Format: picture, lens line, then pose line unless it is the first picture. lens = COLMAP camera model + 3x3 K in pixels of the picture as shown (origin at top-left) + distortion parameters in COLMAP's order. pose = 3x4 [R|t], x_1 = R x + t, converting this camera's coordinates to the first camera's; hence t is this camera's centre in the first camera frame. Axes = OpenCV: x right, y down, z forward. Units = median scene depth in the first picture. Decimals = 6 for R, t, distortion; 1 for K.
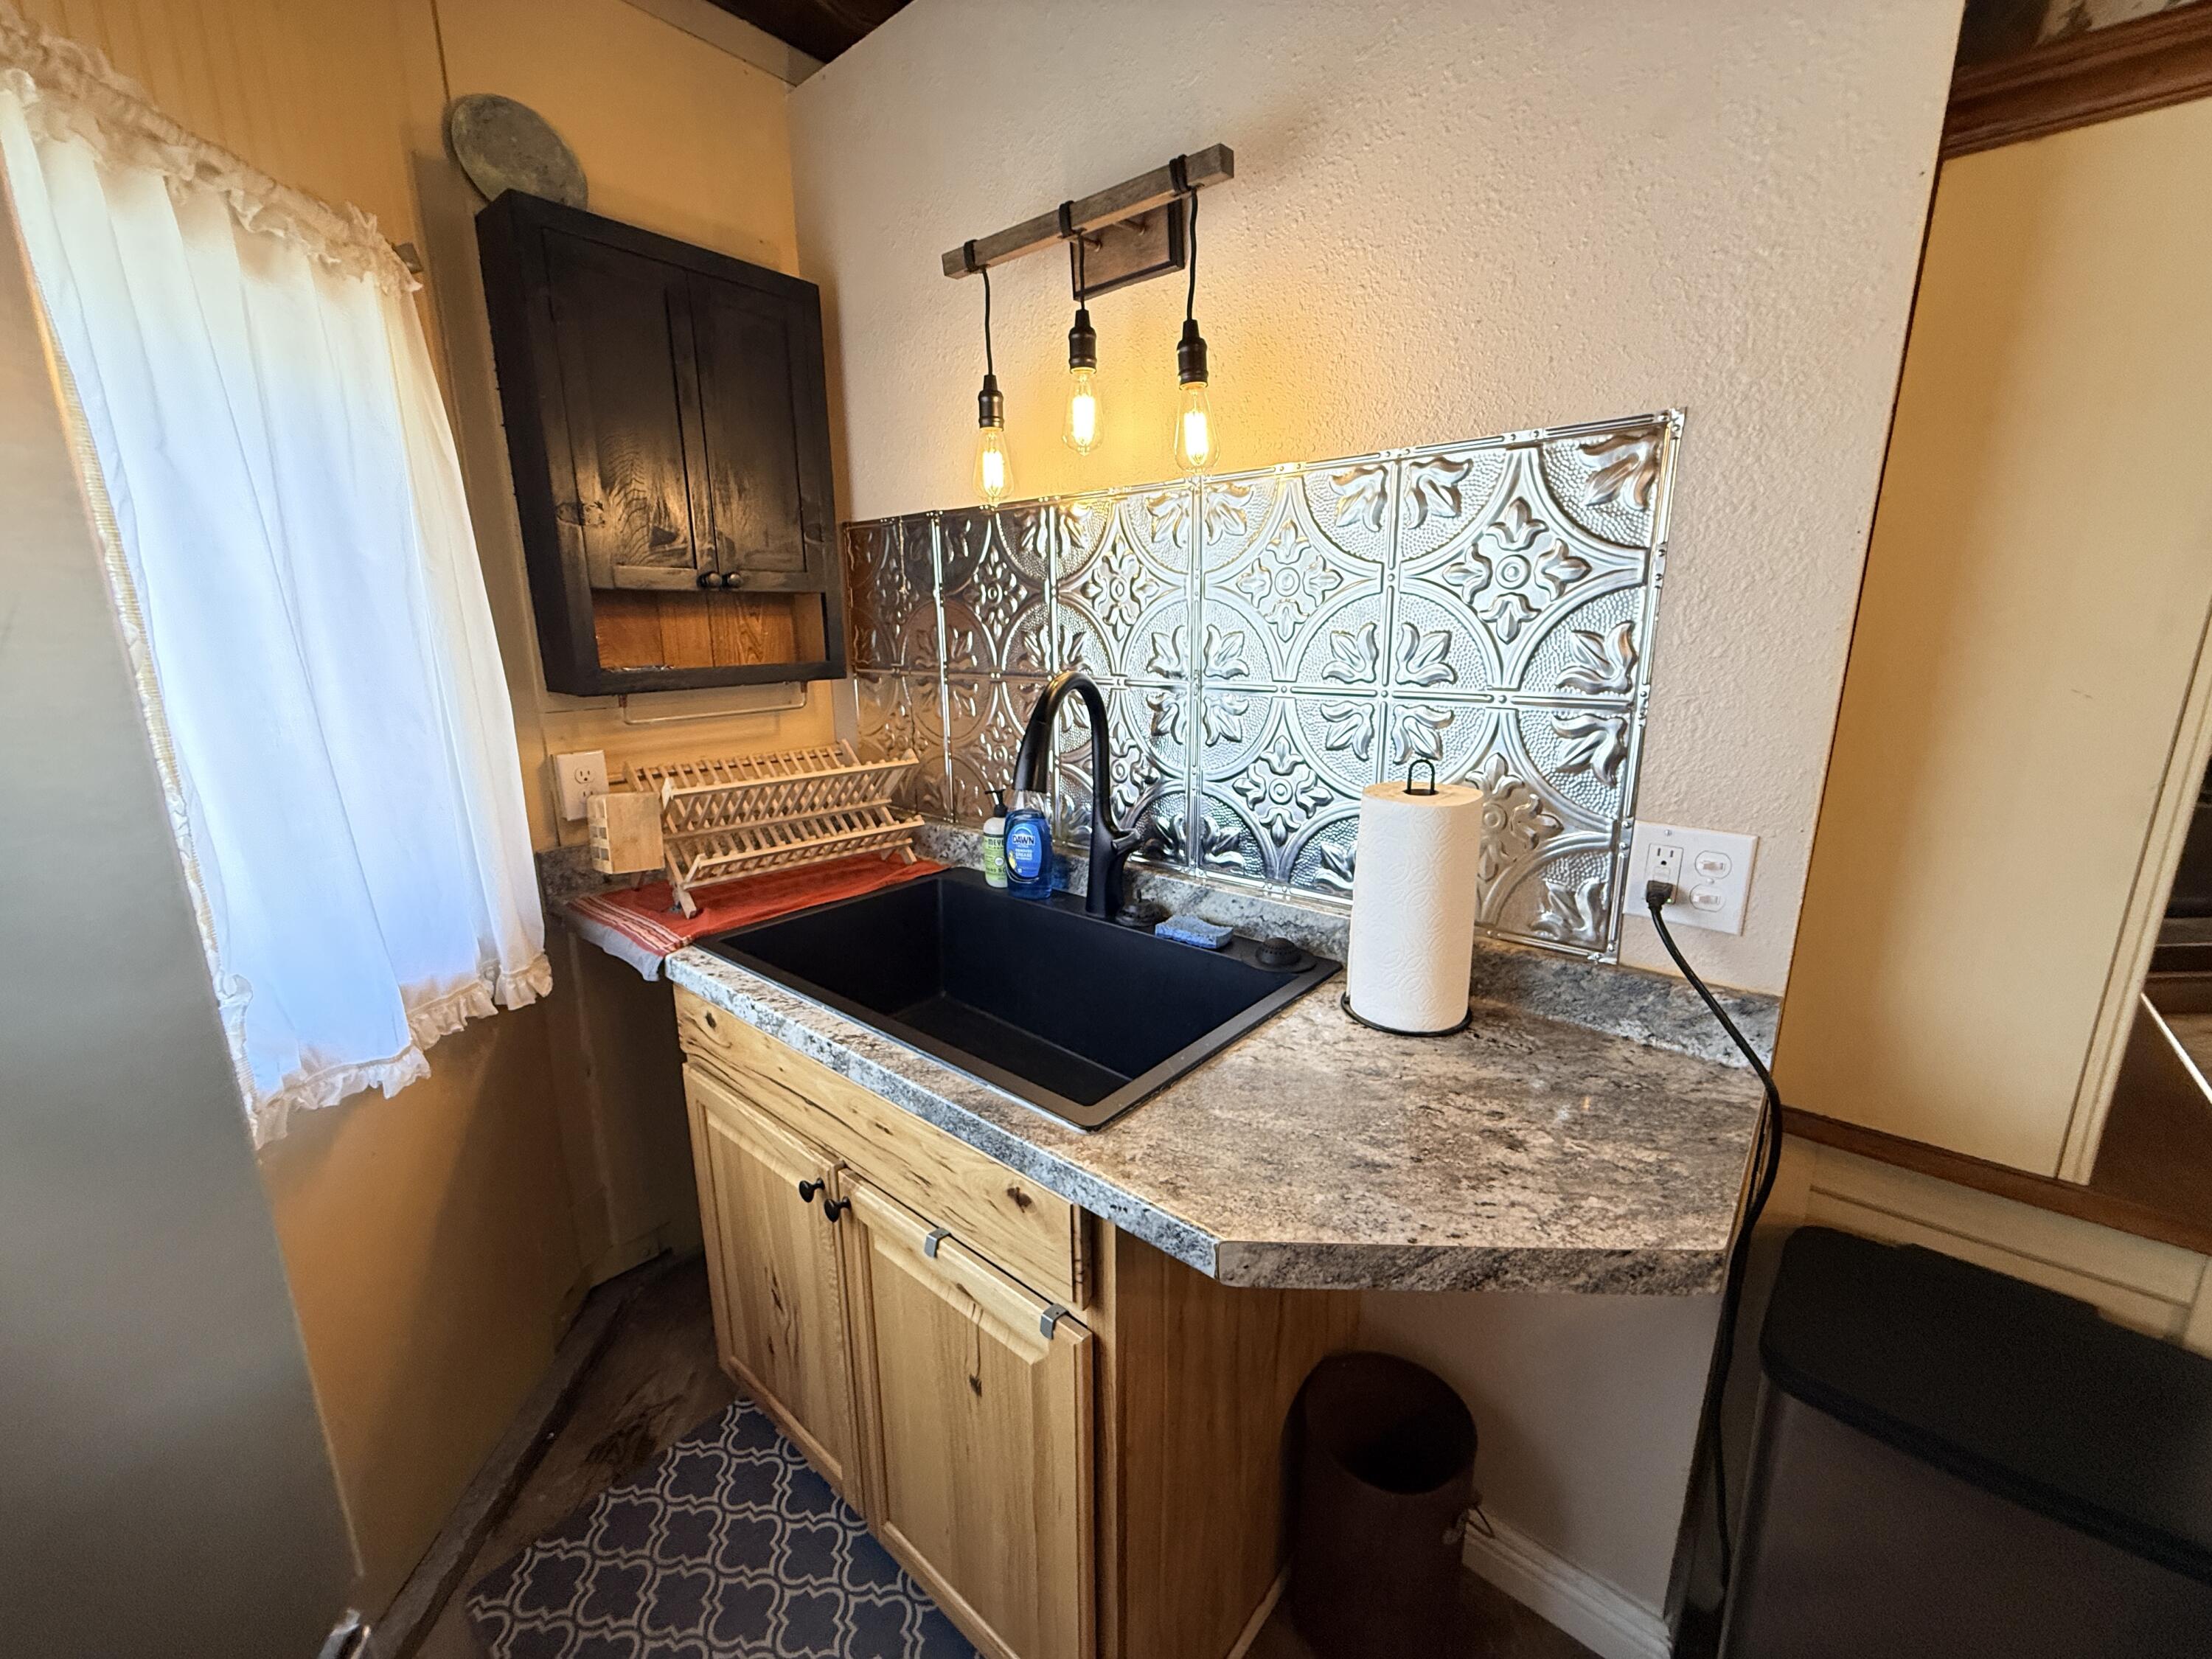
lens RADIAL K [[881.8, 0, 1102.4], [0, 881.8, 824.4], [0, 0, 1]] dist [-0.001123, 0.000162]
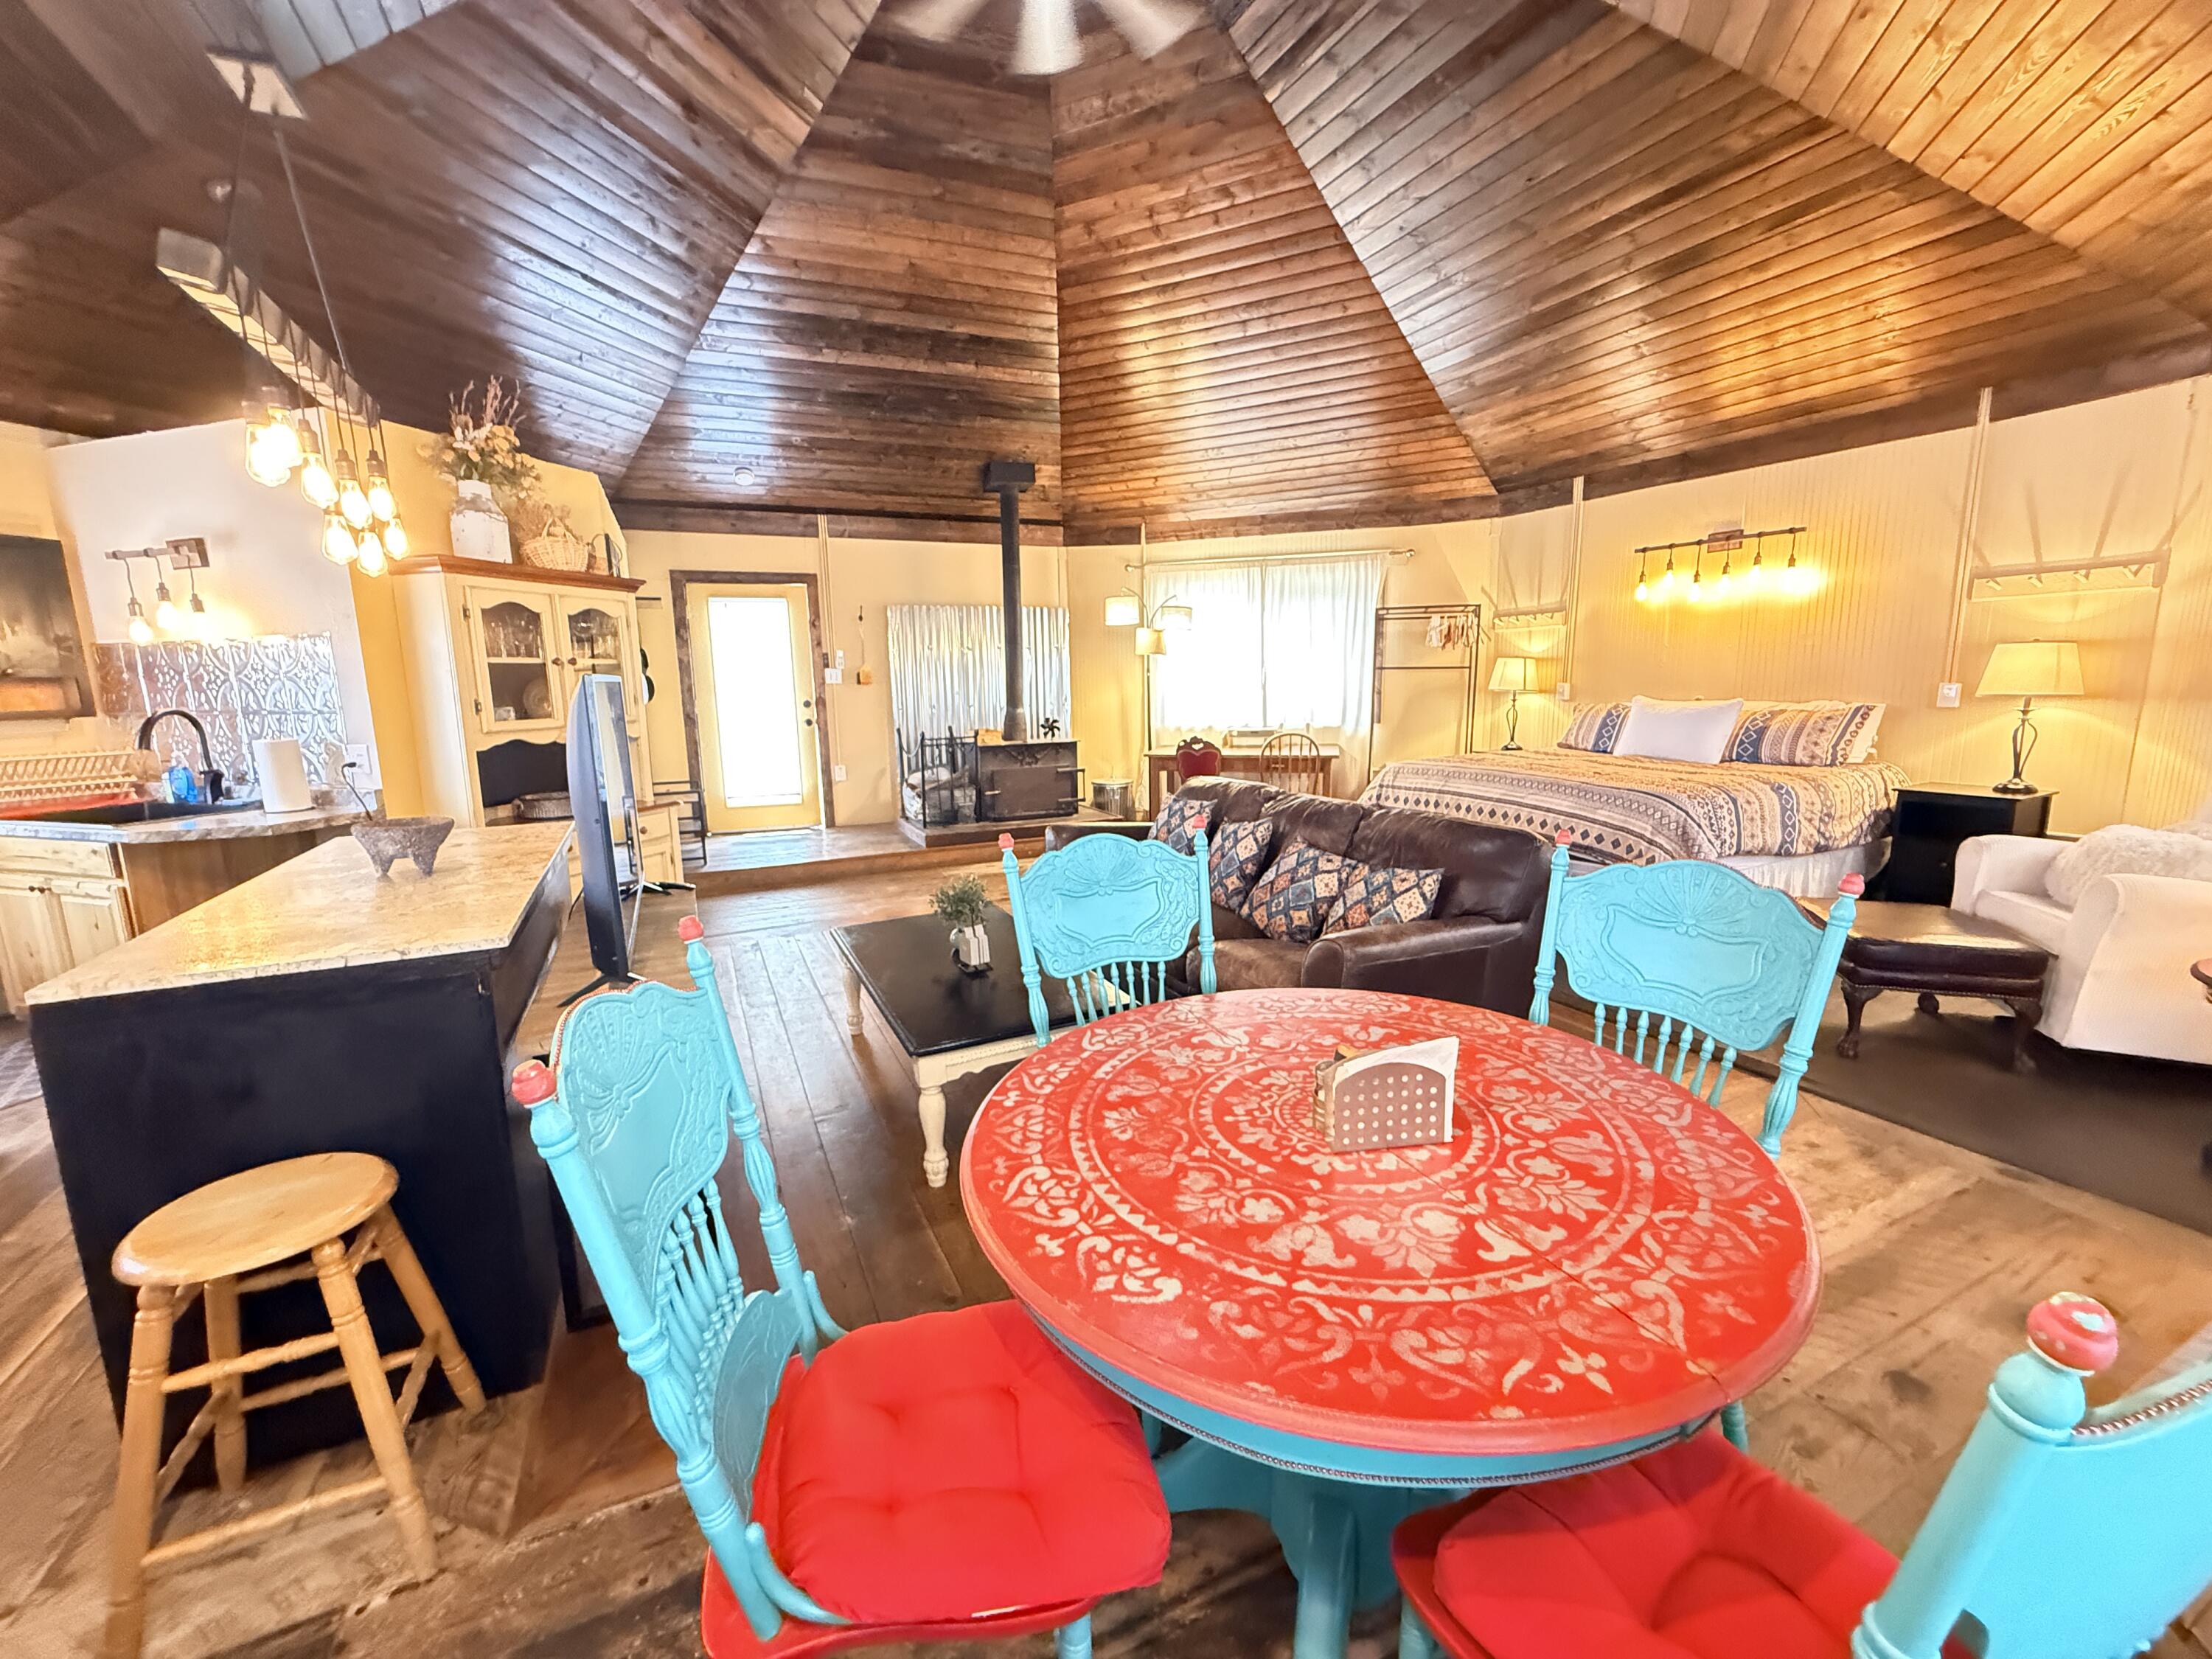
lens RADIAL K [[881.8, 0, 1102.4], [0, 881.8, 824.4], [0, 0, 1]] dist [-0.001123, 0.000162]
pose [[0.919861, -0.070763, 0.385809, 1.286564], [0.094140, 0.994672, -0.042015, 0.476679], [-0.380780, 0.074968, 0.921622, -2.158240]]
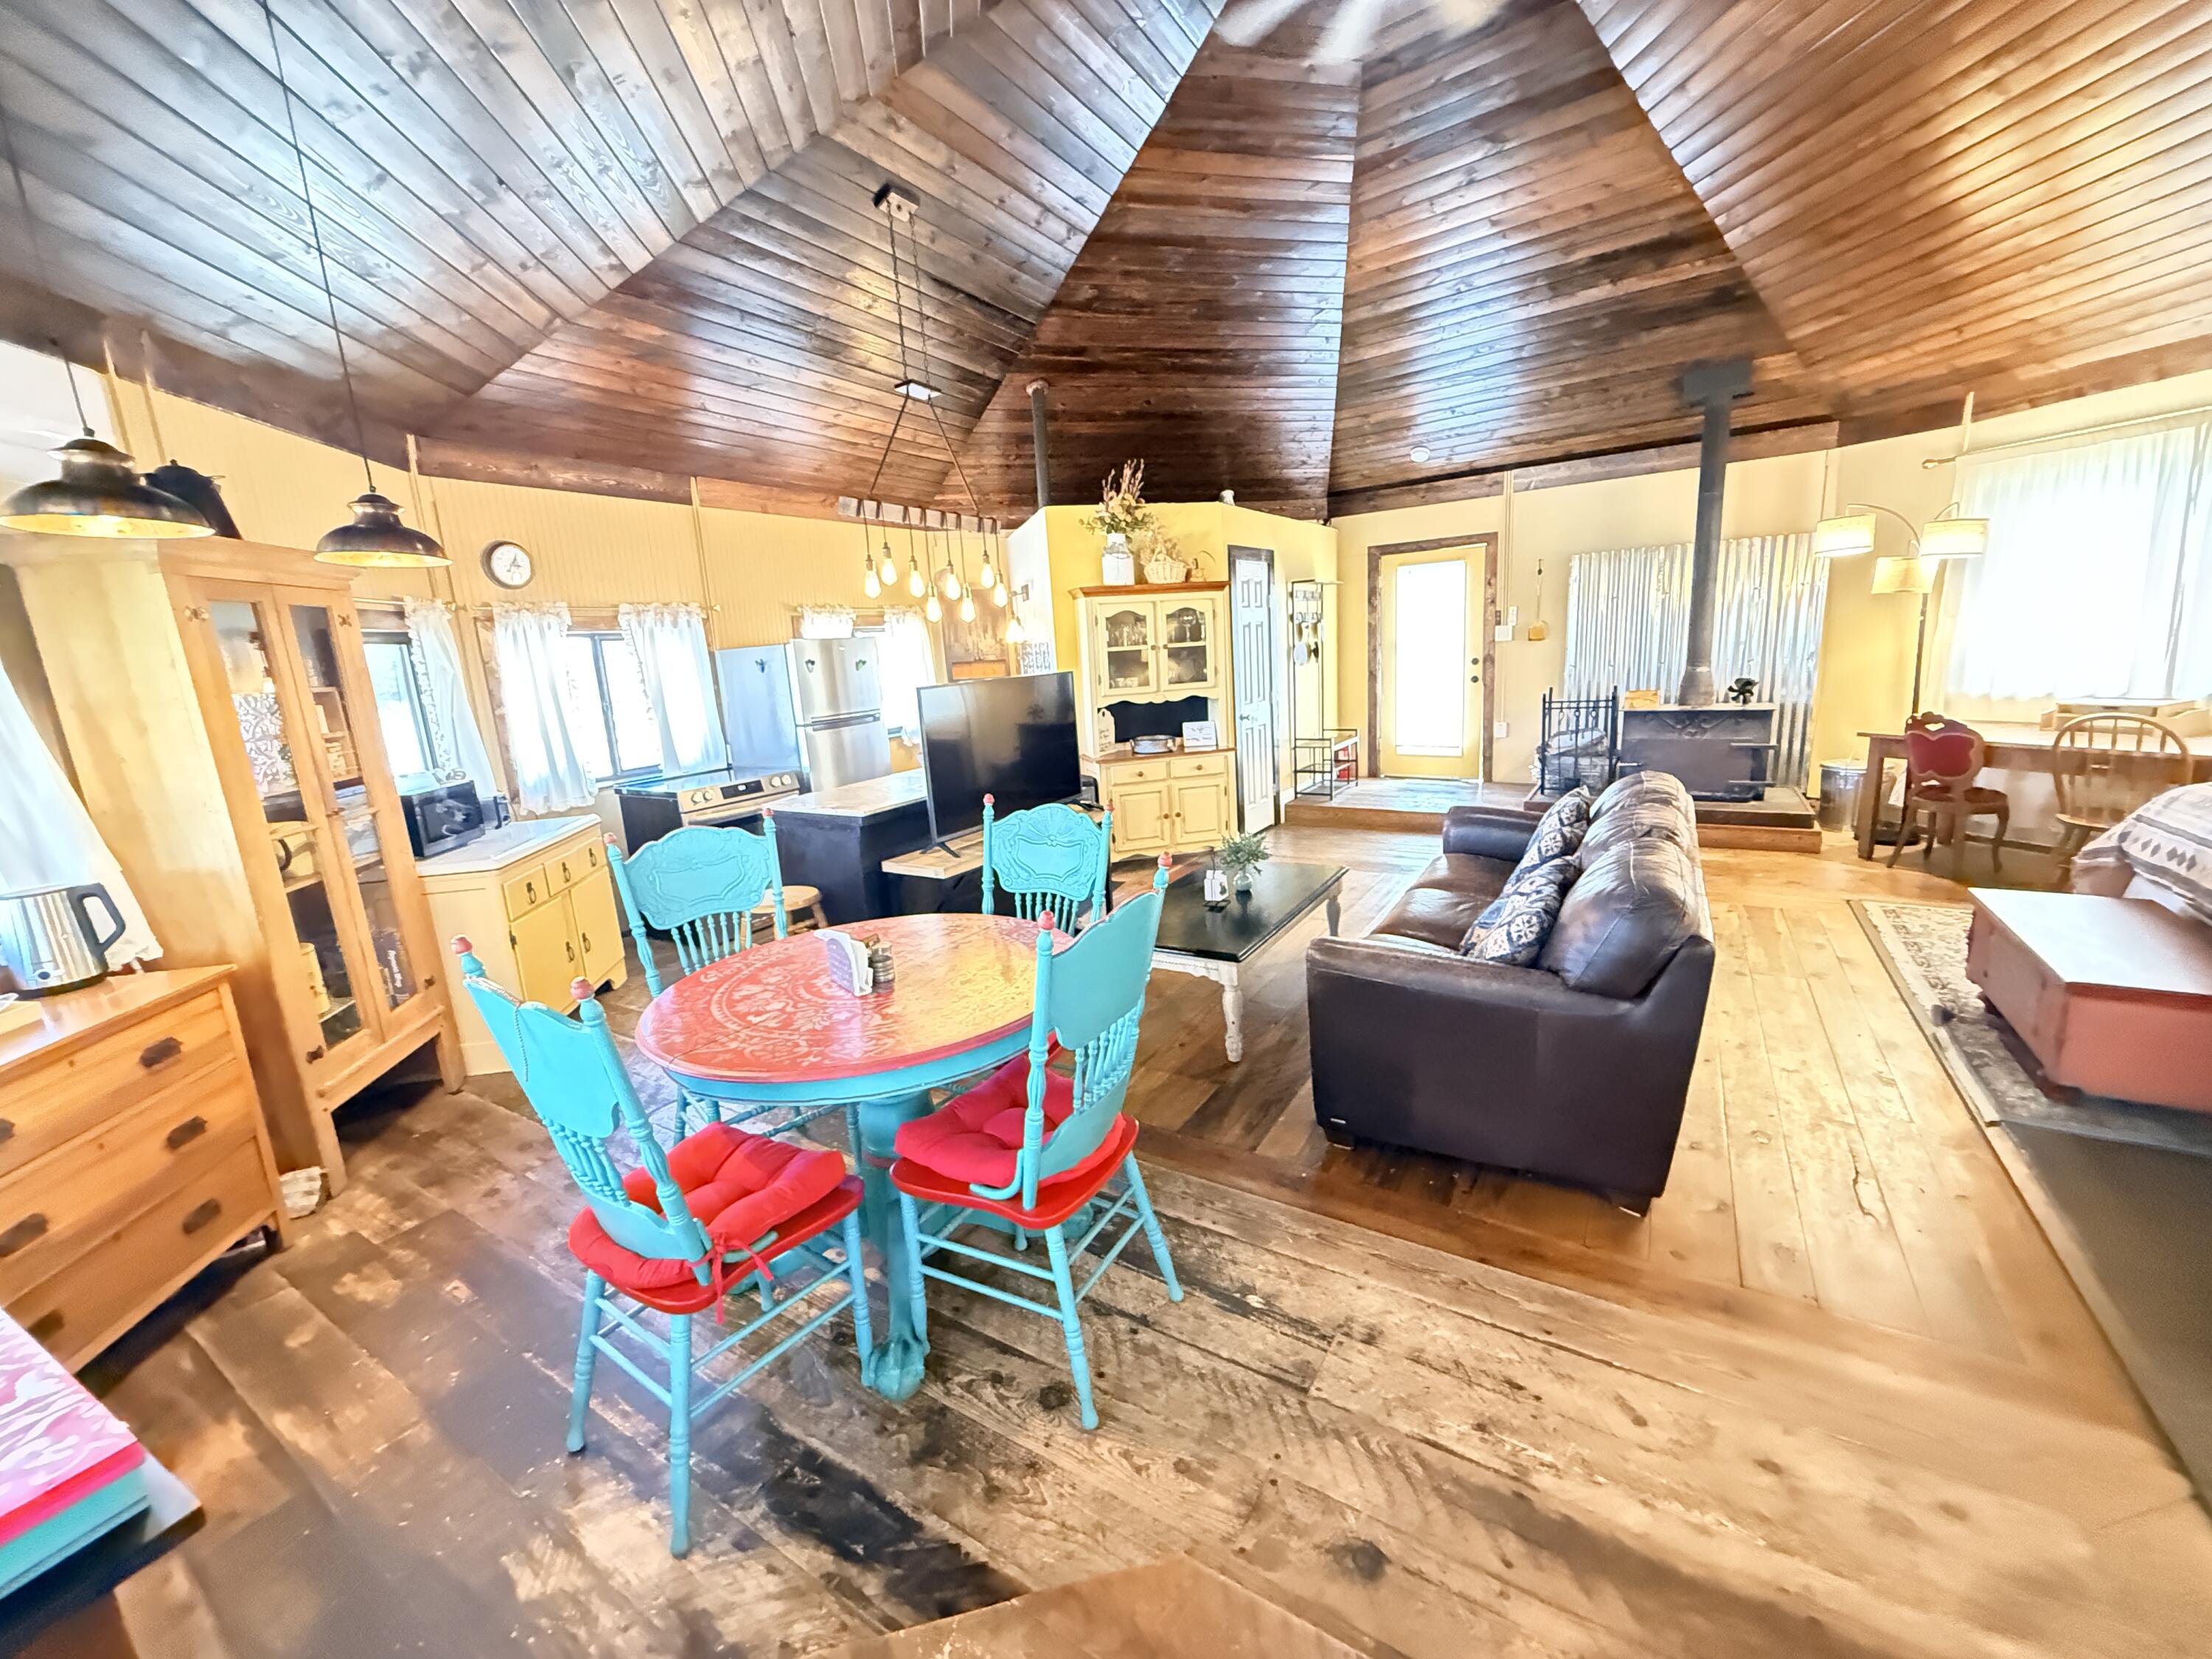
lens RADIAL K [[881.8, 0, 1102.4], [0, 881.8, 824.4], [0, 0, 1]] dist [-0.001123, 0.000162]
pose [[0.819236, 0.076097, -0.568386, 2.829925], [-0.075650, 0.996835, 0.024422, 0.428678], [0.568445, 0.022991, 0.822400, -2.431436]]
